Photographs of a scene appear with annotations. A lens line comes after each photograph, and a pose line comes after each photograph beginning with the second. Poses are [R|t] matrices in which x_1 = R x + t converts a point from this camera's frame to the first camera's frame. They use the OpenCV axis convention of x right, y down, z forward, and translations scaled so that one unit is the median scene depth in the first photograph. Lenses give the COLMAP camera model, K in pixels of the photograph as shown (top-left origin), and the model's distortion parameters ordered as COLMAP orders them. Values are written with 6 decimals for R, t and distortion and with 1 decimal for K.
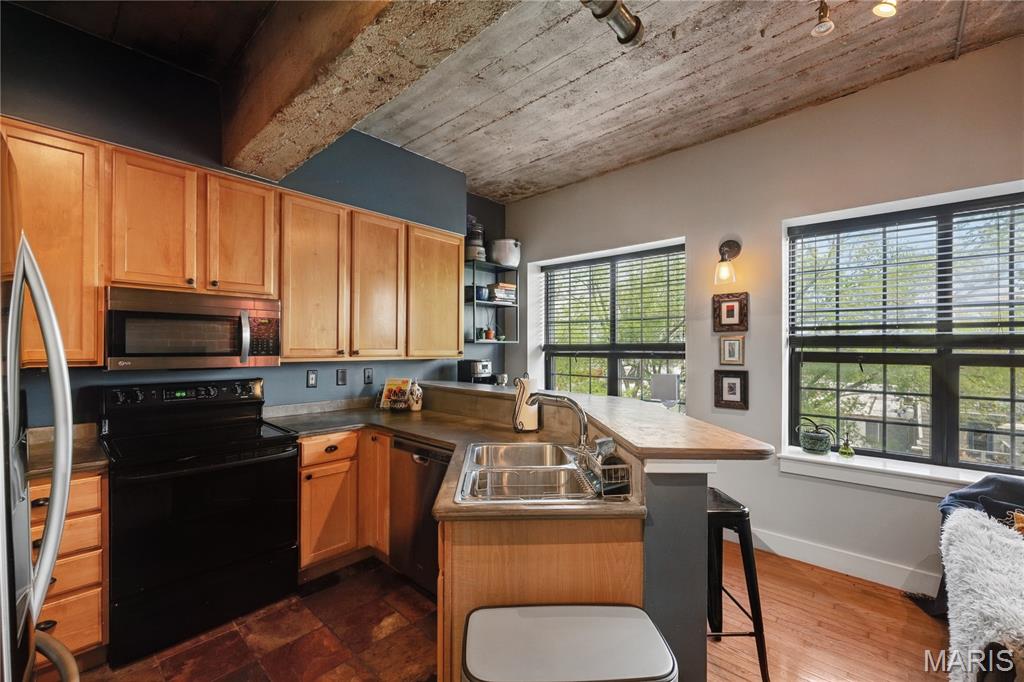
lens RADIAL K [[424.3, 0, 507.3], [0, 424.3, 348.1], [0, 0, 1]] dist [0.000389, -0.000004]
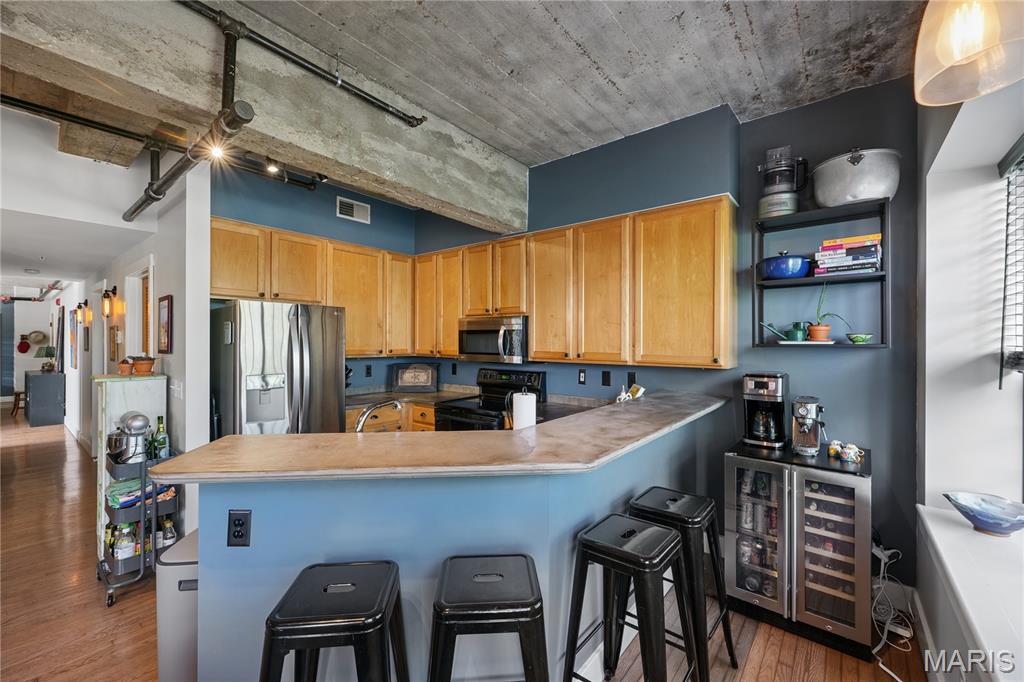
lens RADIAL K [[417.4, 0, 512.0], [0, 417.4, 341.0], [0, 0, 1]] dist [-0.001497, -0.000110]
pose [[0.057607, -0.003367, -0.998334, 0.637789], [-0.005517, 0.999978, -0.003691, -0.020408], [0.998324, 0.005721, 0.057587, 0.692535]]
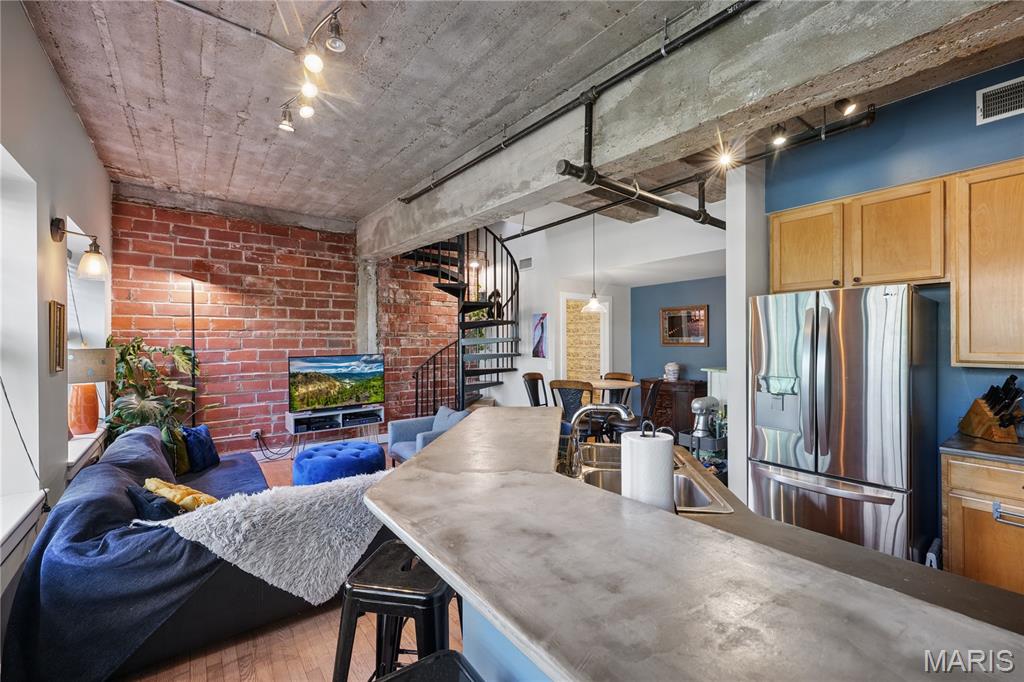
lens RADIAL K [[417.4, 0, 512.0], [0, 417.4, 341.0], [0, 0, 1]] dist [-0.001497, -0.000110]
pose [[-0.984463, 0.000542, 0.175592, 0.084155], [0.000609, 1.000000, 0.000325, -0.017369], [-0.175591, 0.000427, -0.984463, 1.072055]]
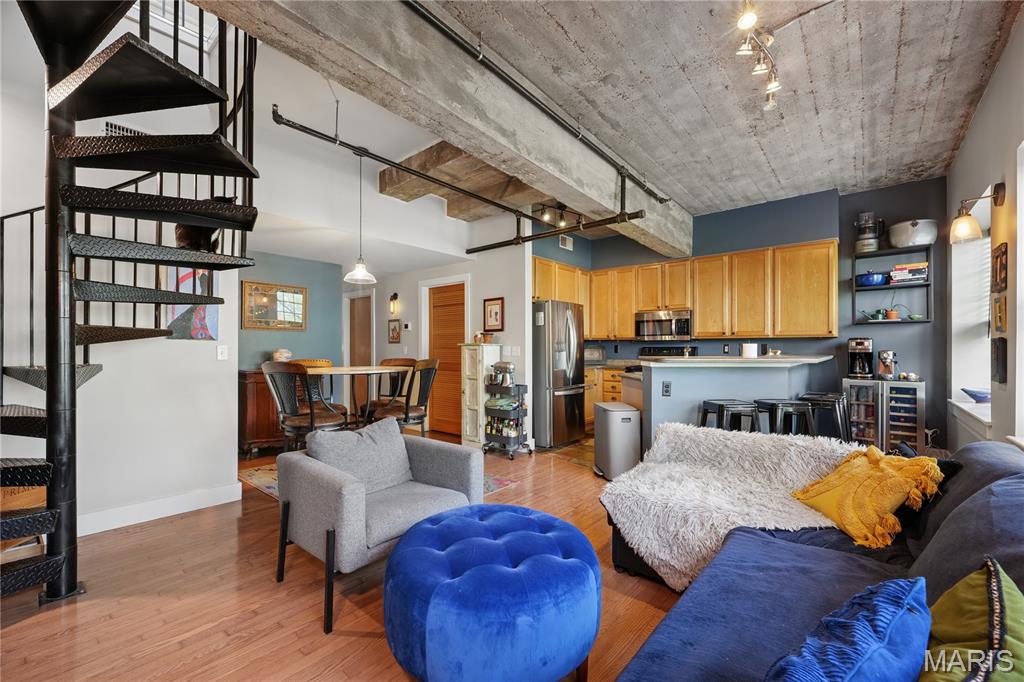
lens RADIAL K [[421.5, 0, 510.4], [0, 421.5, 347.7], [0, 0, 1]] dist [-0.000379, 0.000079]
pose [[0.032903, -0.005550, -0.999443, 1.250339], [-0.003374, 0.999978, -0.005664, 0.075784], [0.999453, 0.003558, 0.032883, 0.004093]]
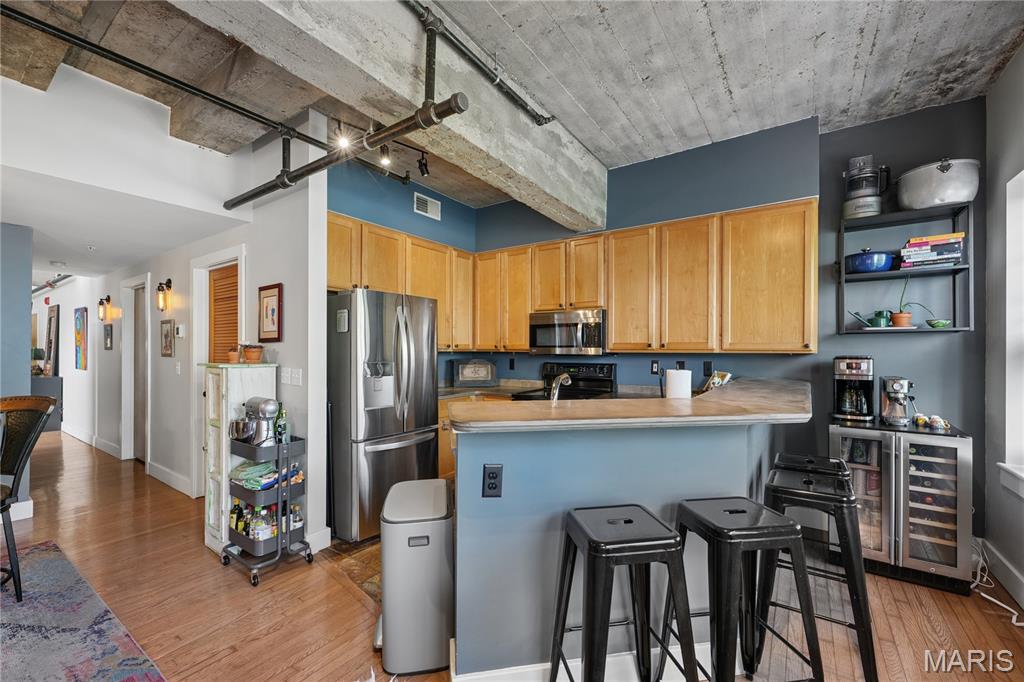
lens RADIAL K [[421.2, 0, 513.8], [0, 421.2, 350.8], [0, 0, 1]] dist [-0.000044, -0.000375]
pose [[0.132794, -0.002357, -0.991141, 0.669937], [-0.004259, 0.999987, -0.002949, 0.026764], [0.991134, 0.004612, 0.132783, 0.395204]]
